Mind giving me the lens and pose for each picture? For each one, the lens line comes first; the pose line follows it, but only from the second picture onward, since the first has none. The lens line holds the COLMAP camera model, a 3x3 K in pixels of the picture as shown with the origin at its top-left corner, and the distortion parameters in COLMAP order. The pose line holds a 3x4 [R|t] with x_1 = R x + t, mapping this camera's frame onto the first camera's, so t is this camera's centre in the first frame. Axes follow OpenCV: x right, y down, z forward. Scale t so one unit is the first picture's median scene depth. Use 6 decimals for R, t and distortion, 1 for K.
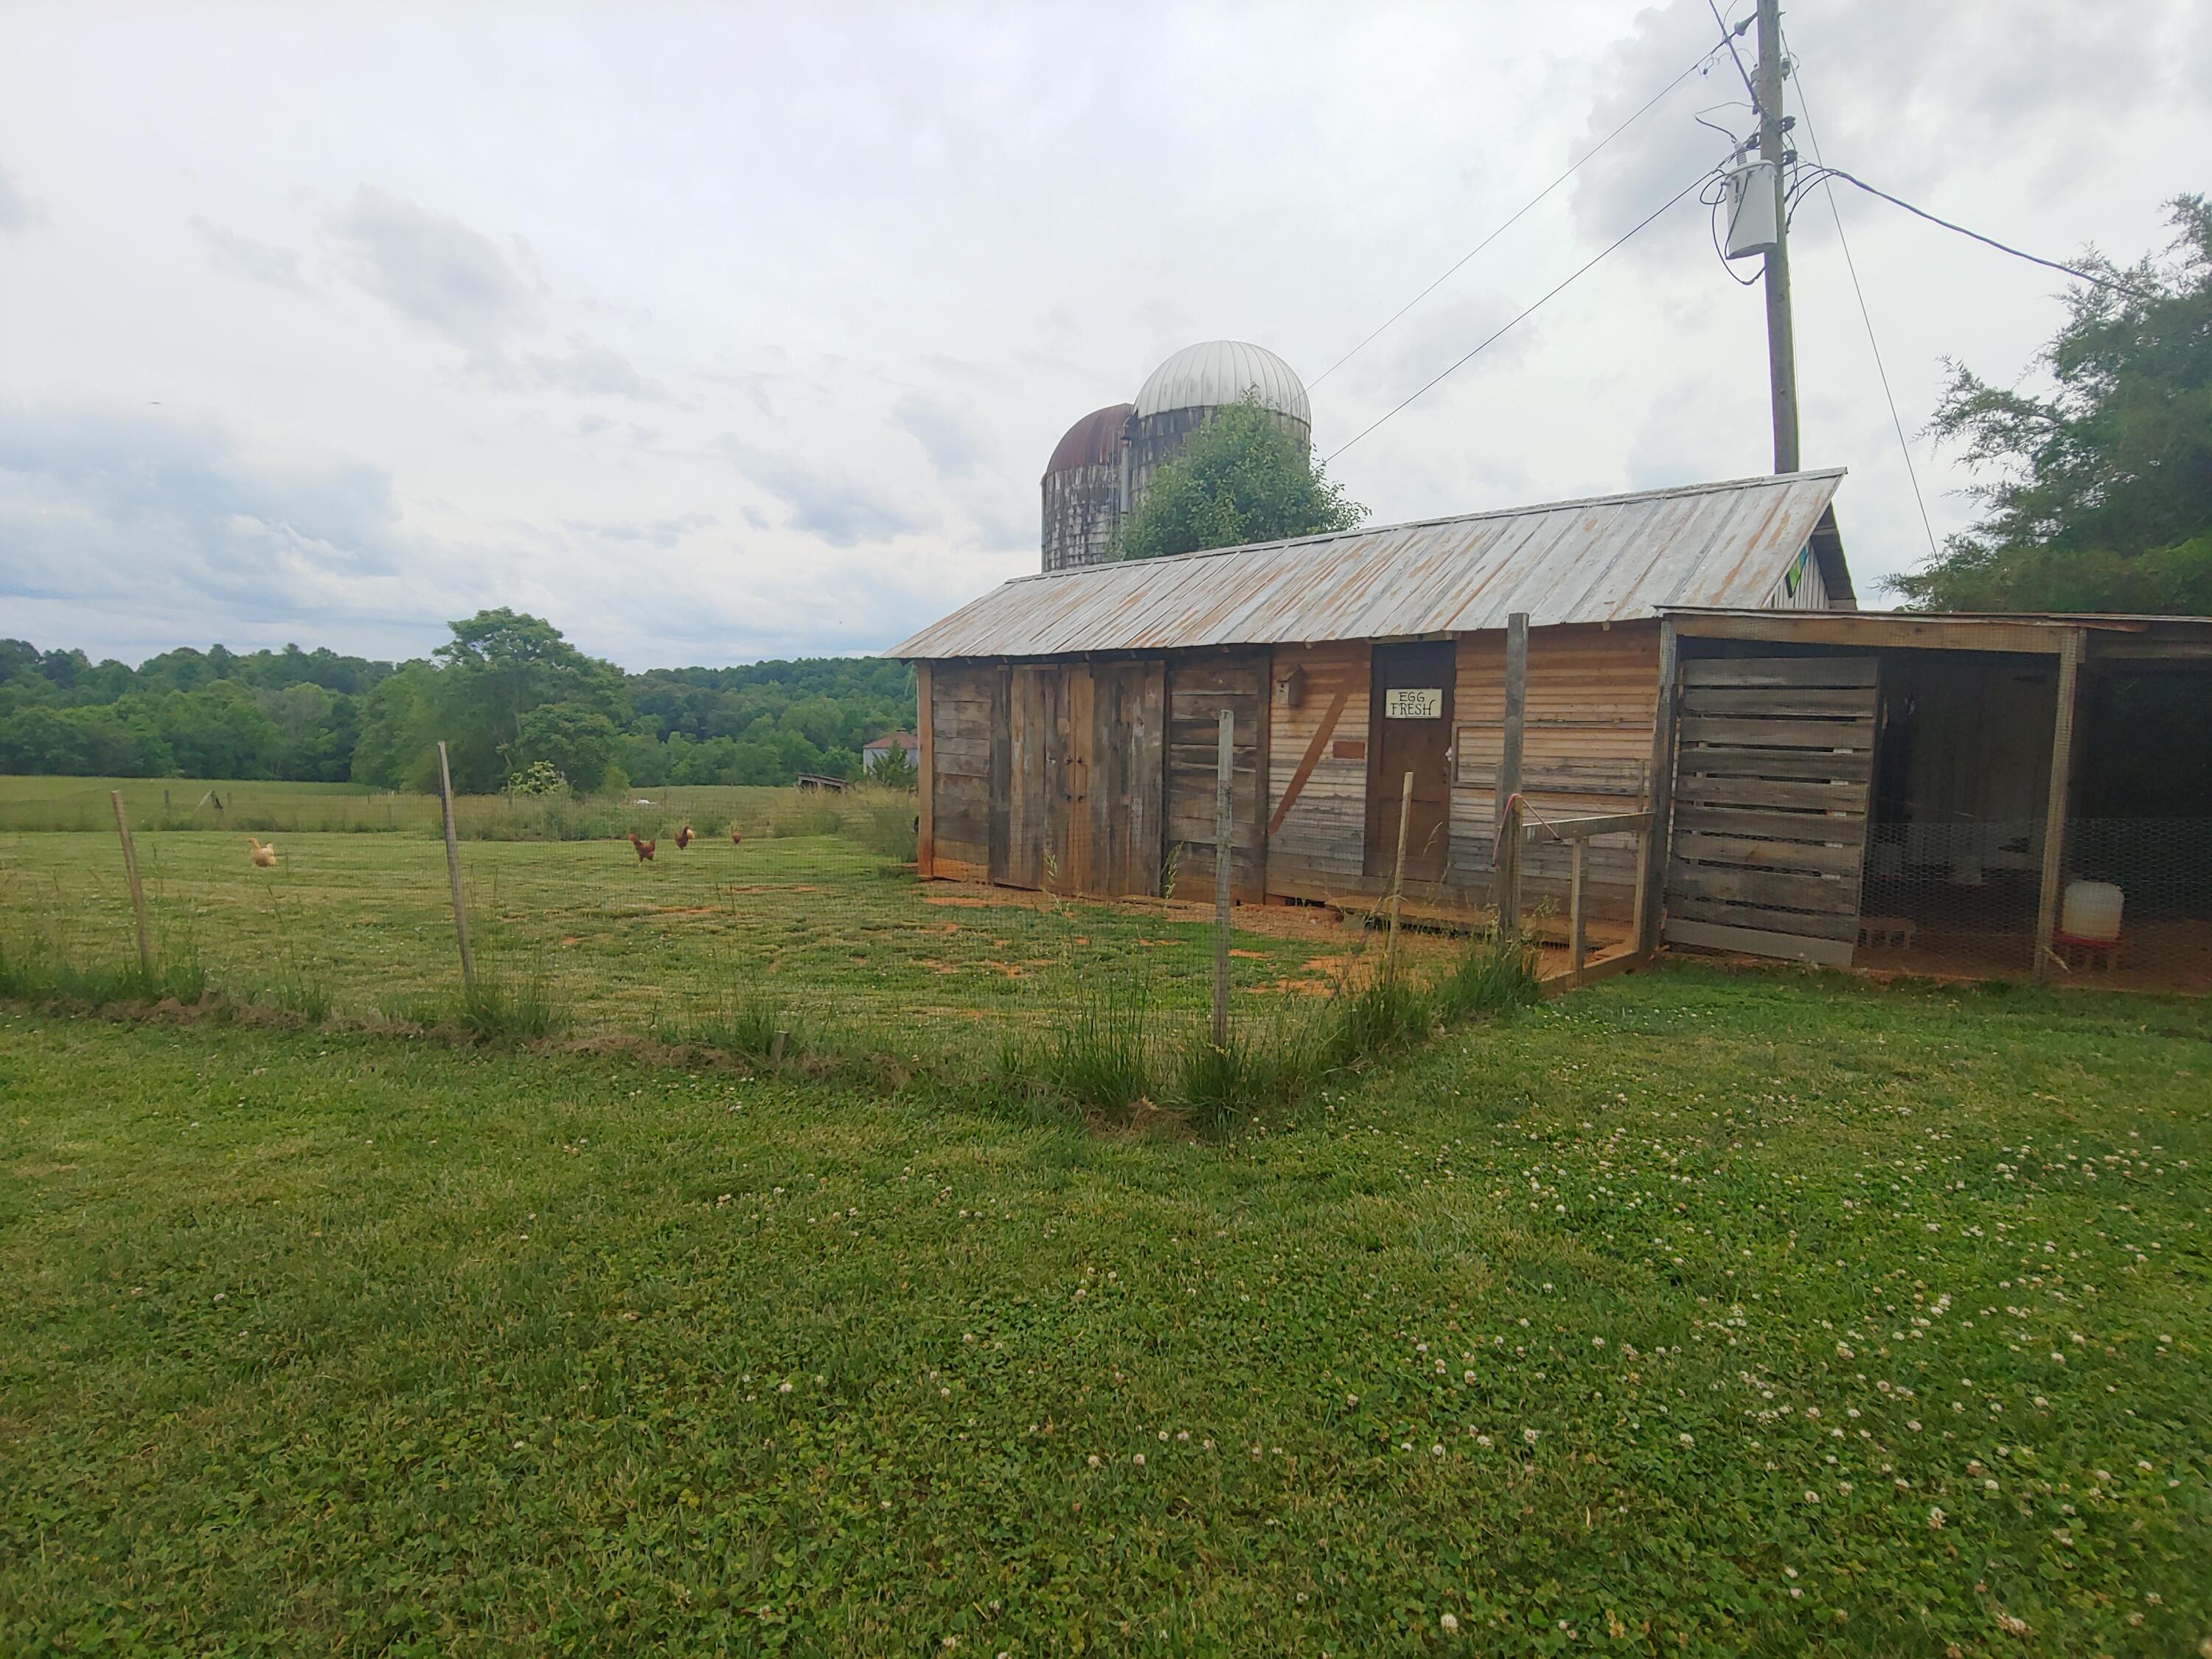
lens RADIAL K [[1109.0, 0, 1097.4], [0, 1109.0, 831.1], [0, 0, 1]] dist [-0.026965, 0.009939]
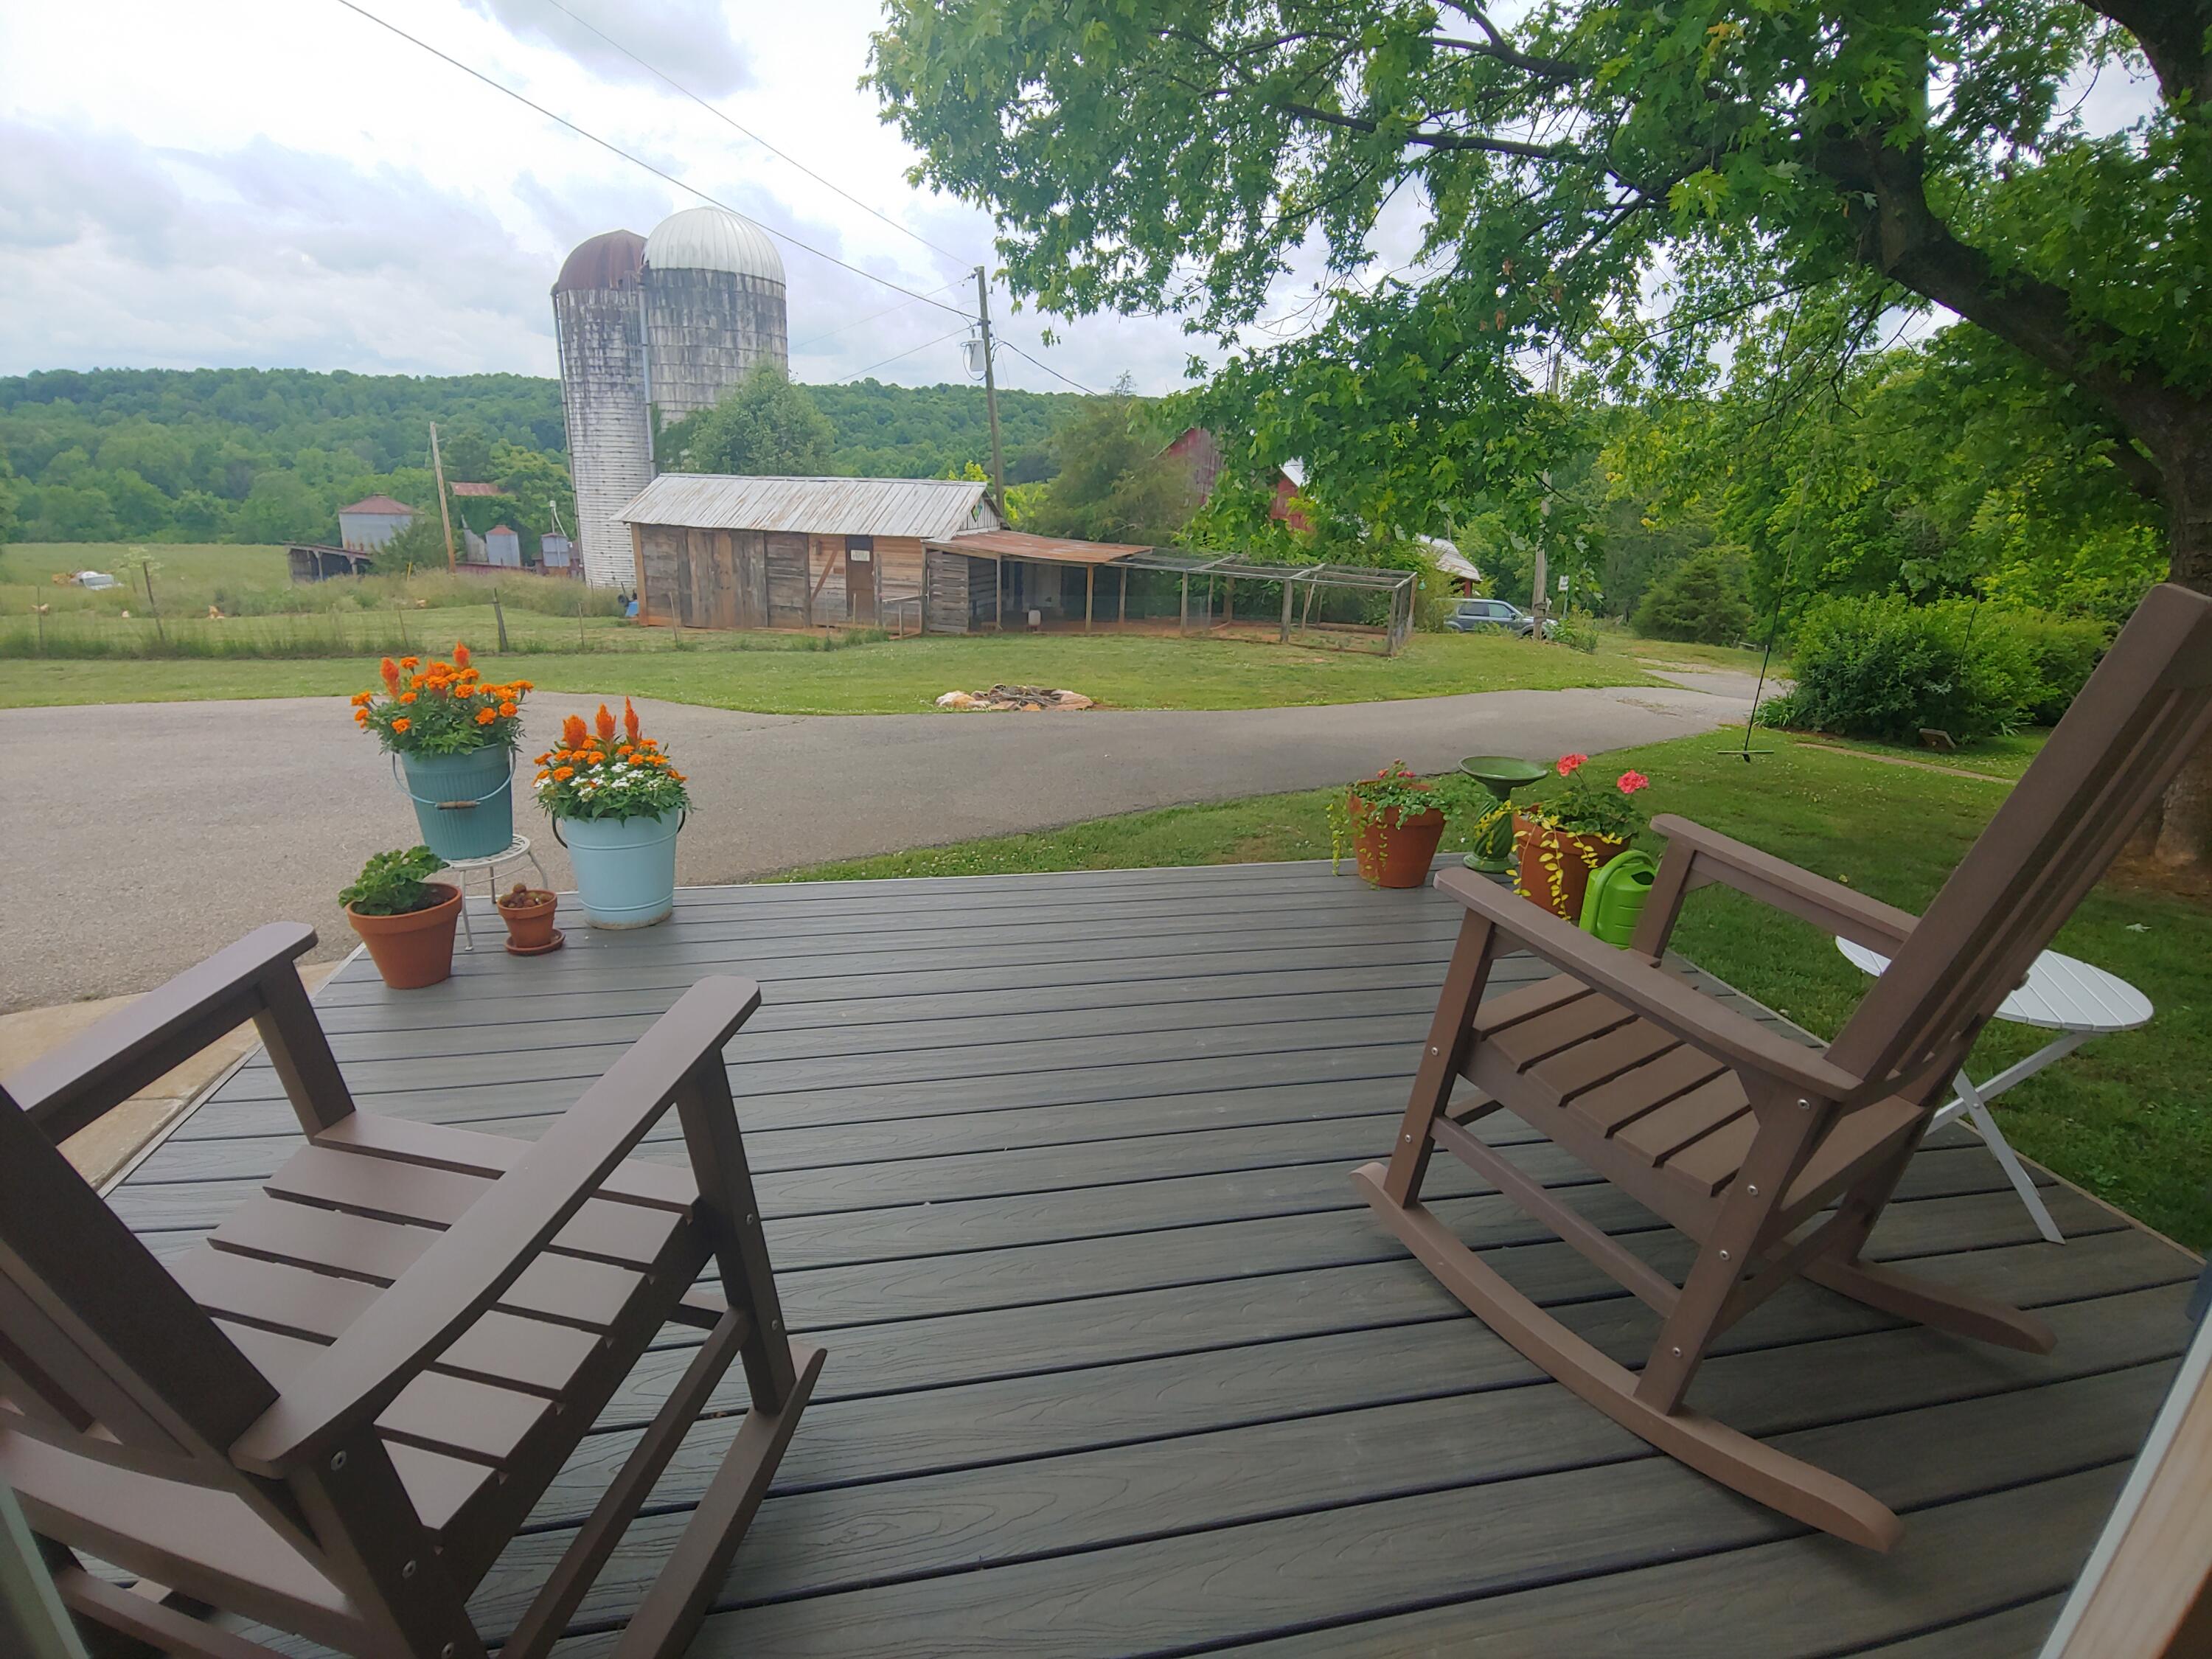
lens RADIAL K [[1109.0, 0, 1097.4], [0, 1109.0, 831.1], [0, 0, 1]] dist [-0.026965, 0.009939]
pose [[0.896858, -0.115318, 0.427022, -0.362629], [0.018194, 0.974217, 0.224876, -0.038611], [-0.441945, -0.193913, 0.875833, -1.480910]]
